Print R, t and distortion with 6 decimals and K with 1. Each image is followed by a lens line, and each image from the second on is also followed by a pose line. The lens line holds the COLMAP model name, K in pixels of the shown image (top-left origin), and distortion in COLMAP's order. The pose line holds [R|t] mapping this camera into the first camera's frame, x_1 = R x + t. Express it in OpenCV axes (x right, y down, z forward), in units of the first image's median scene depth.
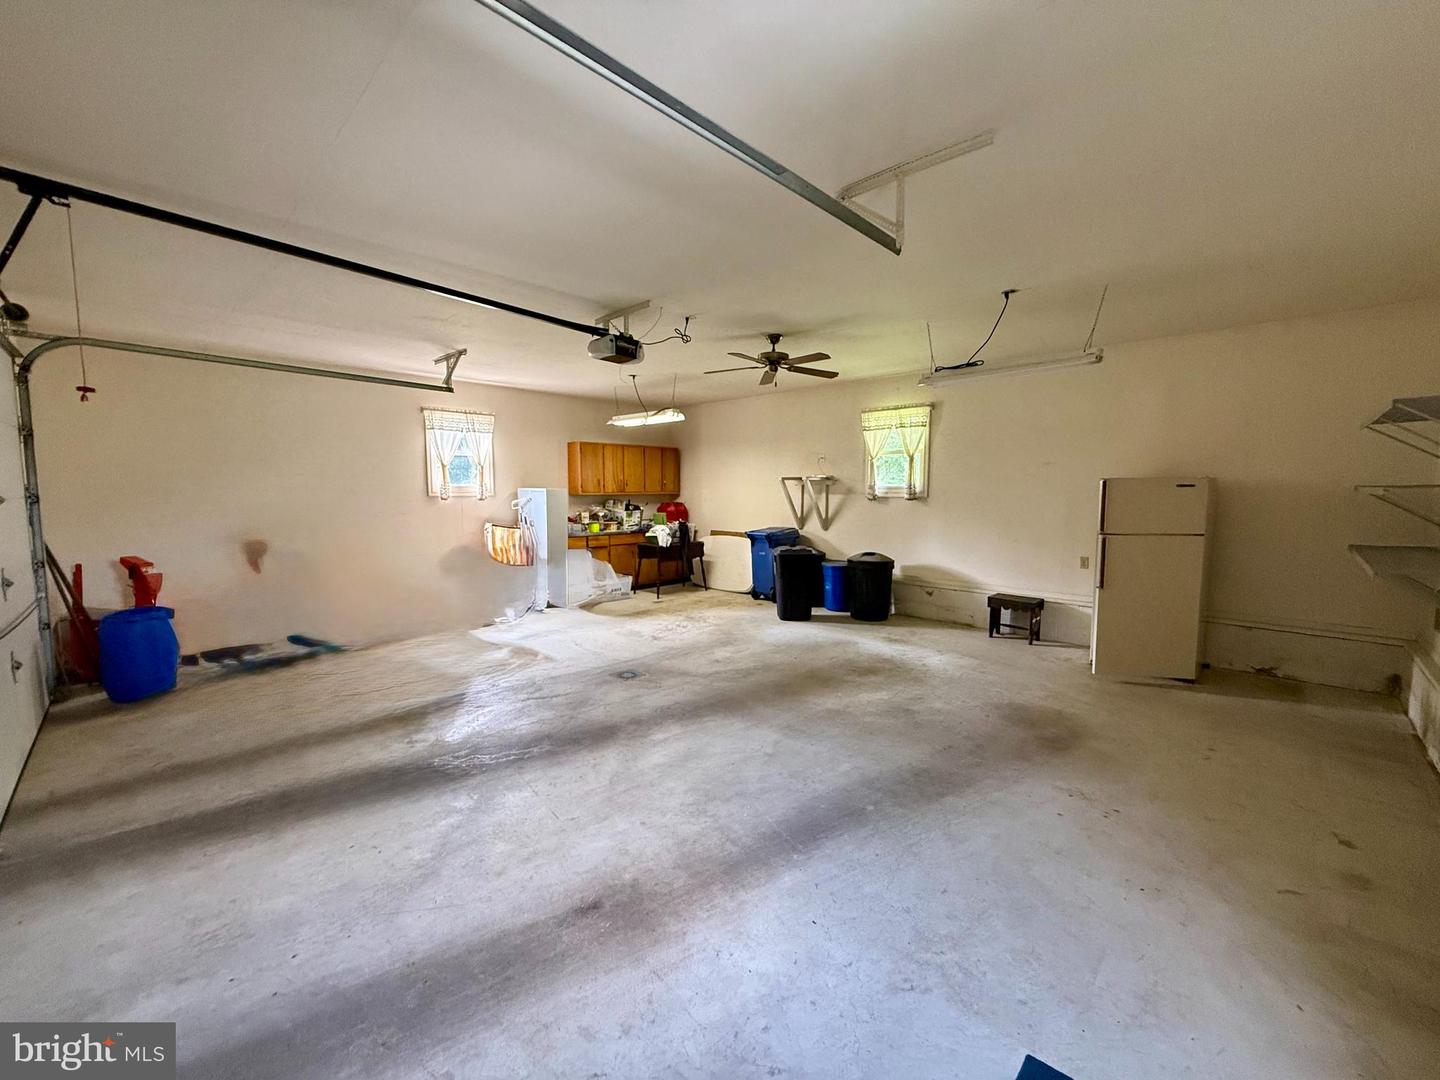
lens RADIAL K [[571.7, 0, 719.8], [0, 571.7, 533.4], [0, 0, 1]] dist [-0.000914, 0.000131]
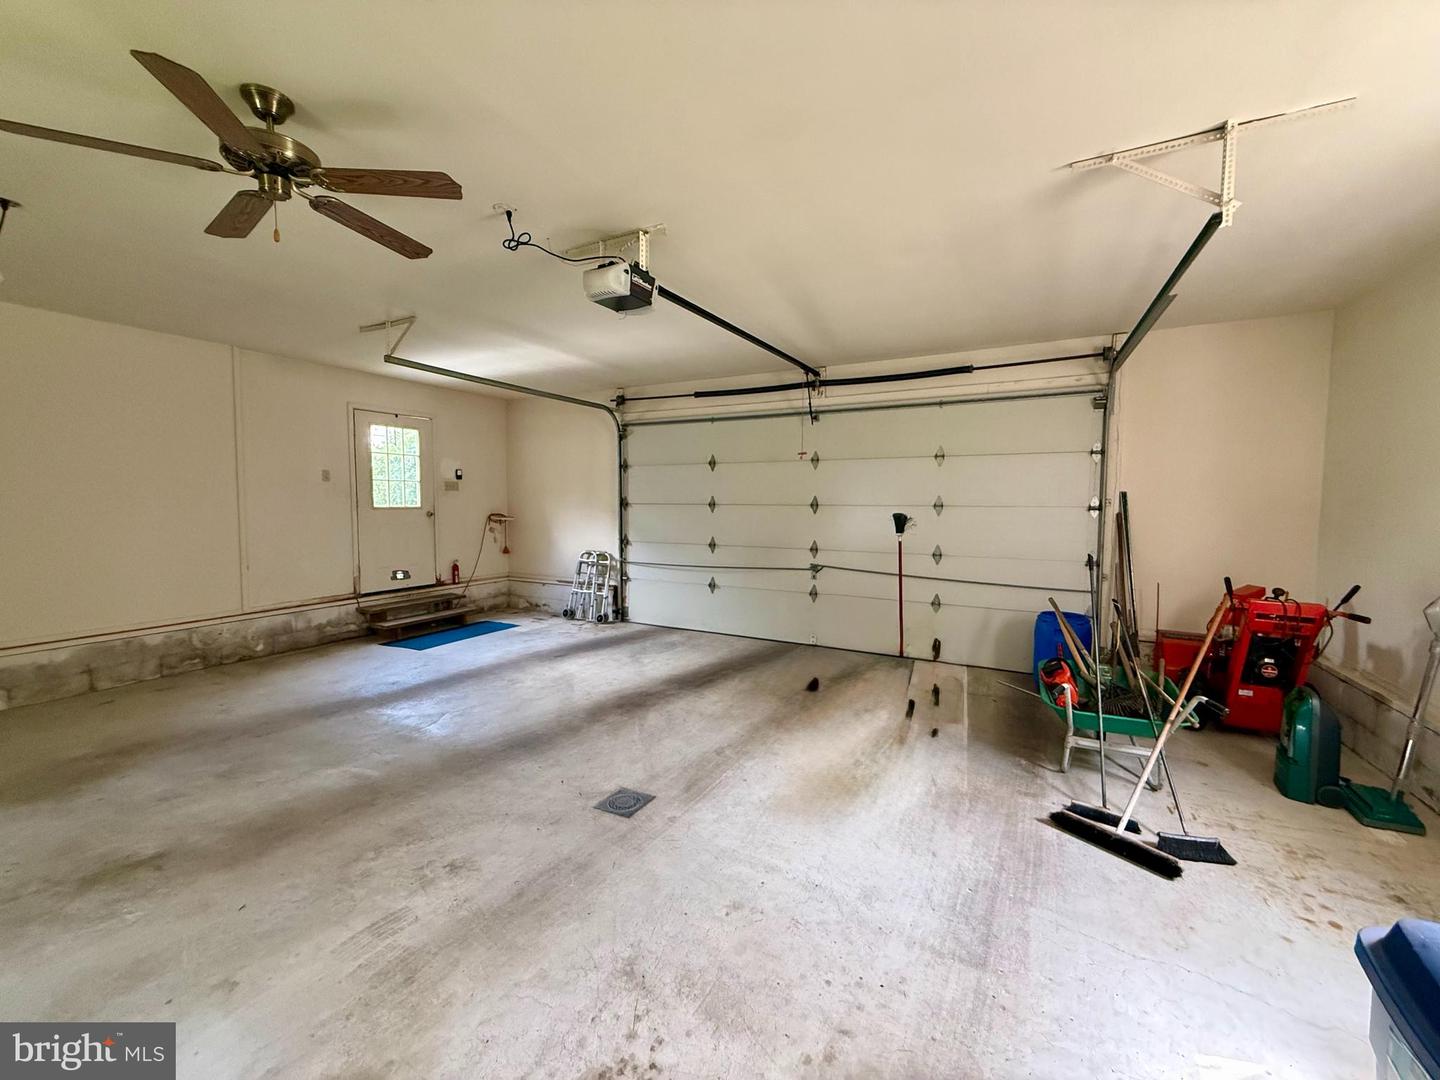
lens RADIAL K [[571.7, 0, 719.8], [0, 571.7, 533.4], [0, 0, 1]] dist [-0.000914, 0.000131]
pose [[-0.959017, 0.011240, -0.283124, -0.106105], [-0.029415, 0.989865, 0.138935, -0.148717], [0.281816, 0.141569, -0.948967, 1.873873]]
